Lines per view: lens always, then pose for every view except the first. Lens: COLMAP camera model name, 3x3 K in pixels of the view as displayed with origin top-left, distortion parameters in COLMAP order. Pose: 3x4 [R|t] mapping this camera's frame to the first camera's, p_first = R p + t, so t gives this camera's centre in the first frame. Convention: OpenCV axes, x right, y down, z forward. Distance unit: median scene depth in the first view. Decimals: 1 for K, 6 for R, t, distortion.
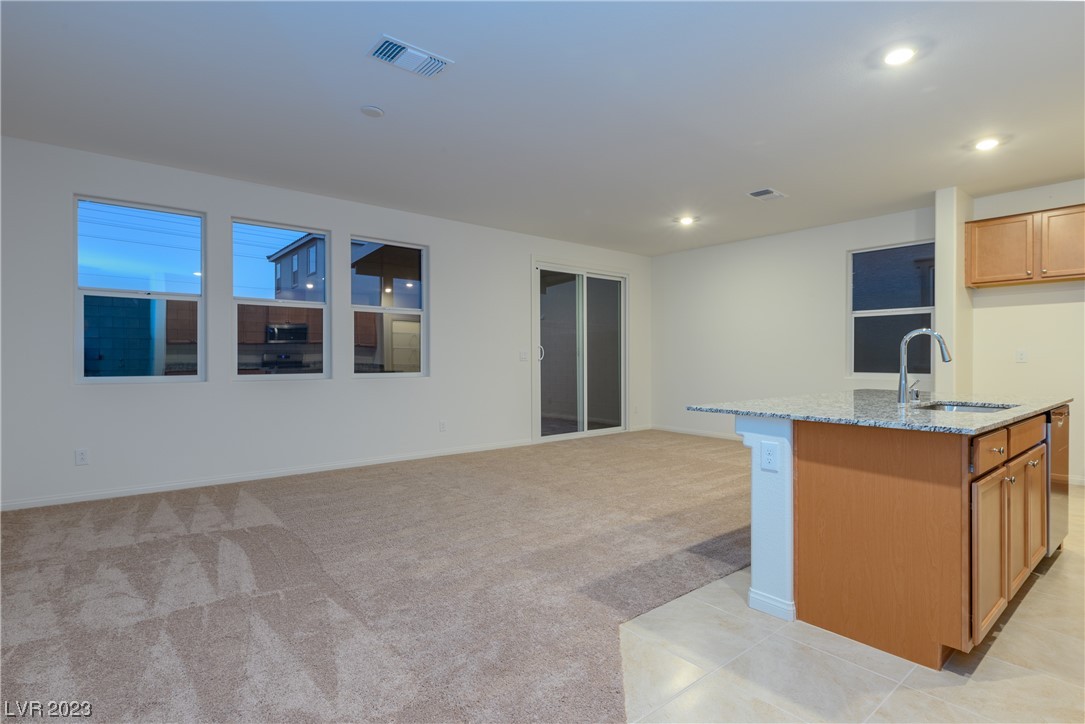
lens RADIAL K [[538.2, 0, 542.5], [0, 538.2, 362.0], [0, 0, 1]] dist [0.001657, 0.000076]
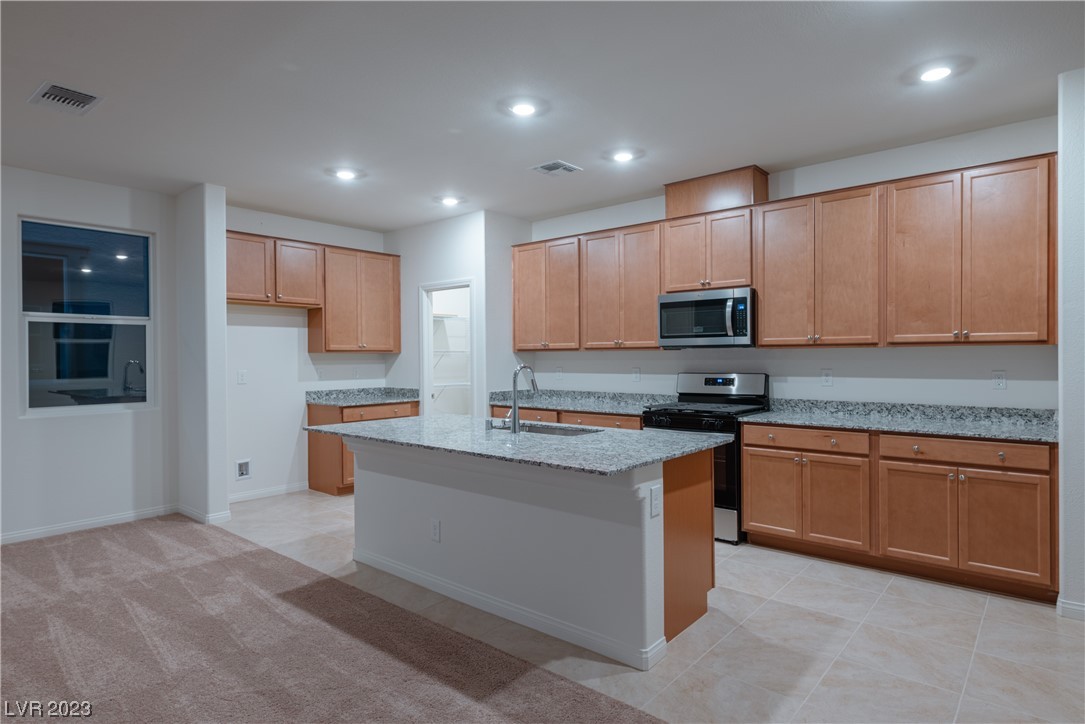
lens RADIAL K [[599.4, 0, 552.1], [0, 599.4, 359.1], [0, 0, 1]] dist [-0.001743, -0.000700]
pose [[-0.181008, -0.000132, 0.983482, -0.304428], [0.013074, 0.999911, 0.002541, -0.042607], [-0.983395, 0.013318, -0.180990, 0.684194]]
